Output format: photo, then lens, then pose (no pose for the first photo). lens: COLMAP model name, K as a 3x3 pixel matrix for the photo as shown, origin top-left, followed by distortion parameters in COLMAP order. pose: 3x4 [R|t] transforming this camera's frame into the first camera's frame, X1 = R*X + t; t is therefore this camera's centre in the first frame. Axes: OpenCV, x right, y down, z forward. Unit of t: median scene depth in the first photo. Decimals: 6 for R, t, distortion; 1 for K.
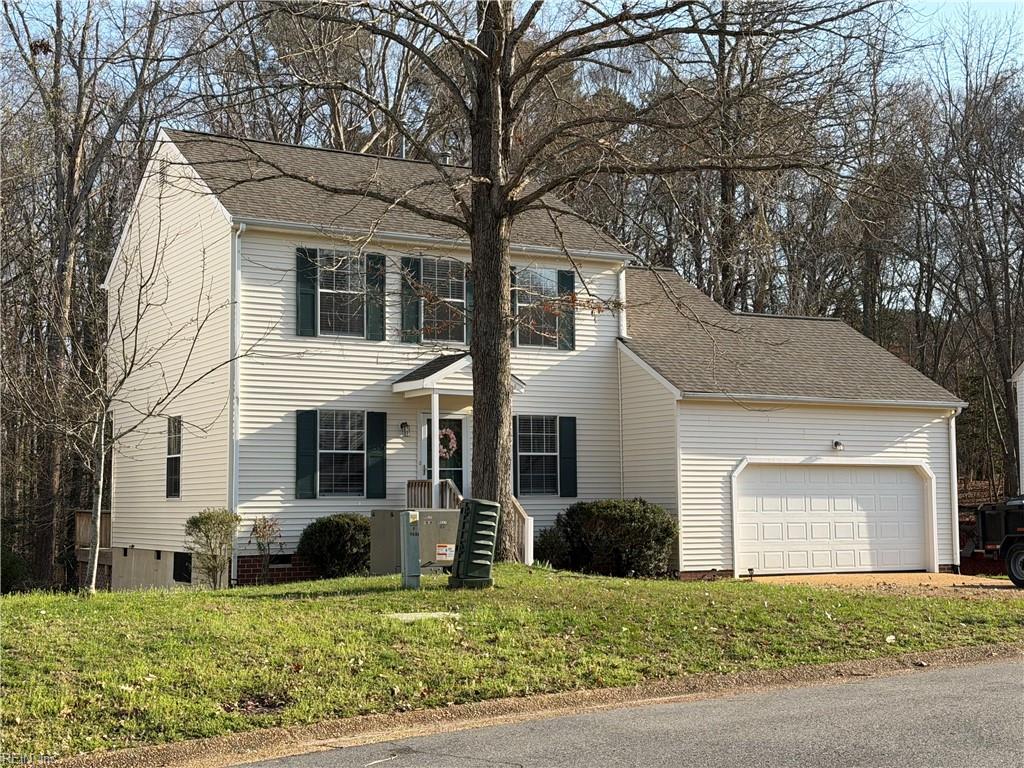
lens RADIAL K [[1442.7, 0, 514.3], [0, 1442.7, 380.0], [0, 0, 1]] dist [0.152336, 0.000000]
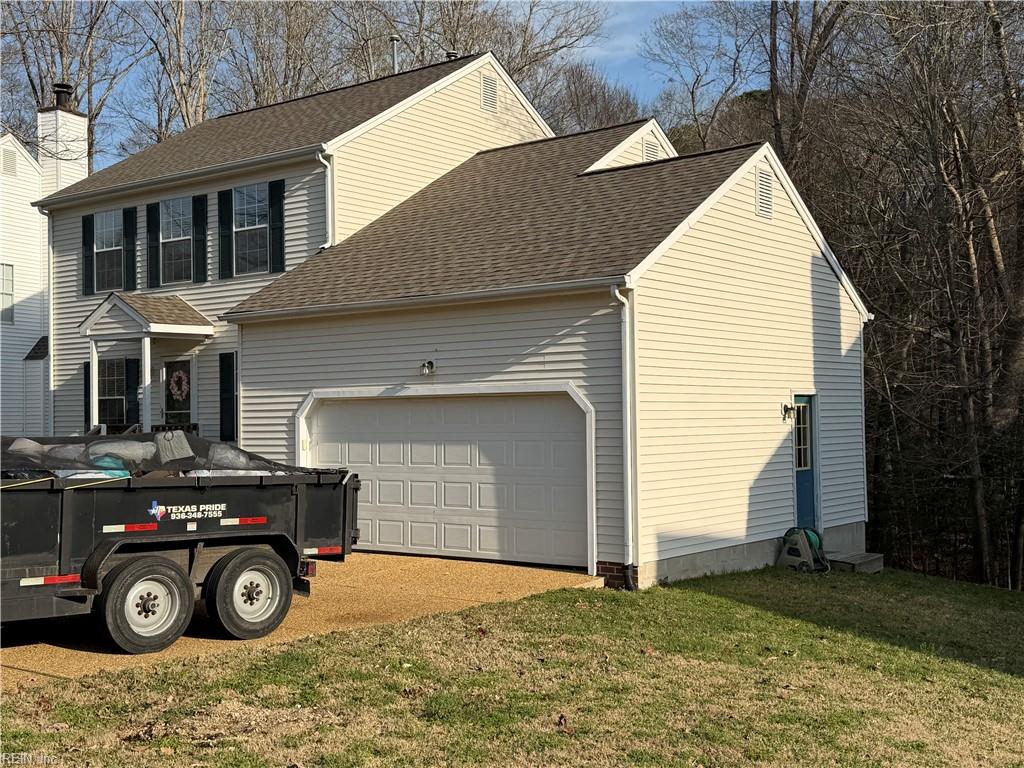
lens RADIAL K [[1220.9, 0, 508.8], [0, 1220.9, 386.1], [0, 0, 1]] dist [0.065350, 0.000000]
pose [[0.390428, -0.025141, -0.920290, 0.783548], [0.085129, 0.996330, 0.008897, 0.053995], [0.916689, -0.081817, 0.391135, 0.849649]]
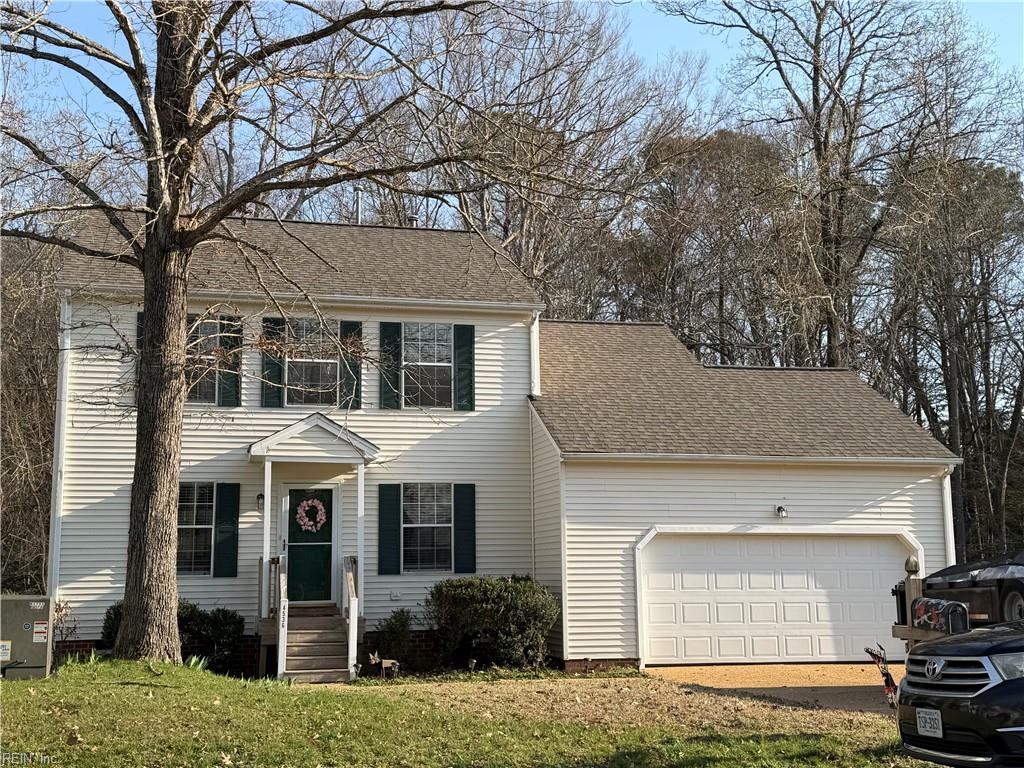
lens RADIAL K [[1270.7, 0, 508.3], [0, 1270.7, 388.7], [0, 0, 1]] dist [0.154287, 0.000000]
pose [[0.961349, -0.042281, -0.272066, 0.288147], [0.026241, 0.997711, -0.062325, 0.016478], [0.274079, 0.052777, 0.960258, 0.239208]]
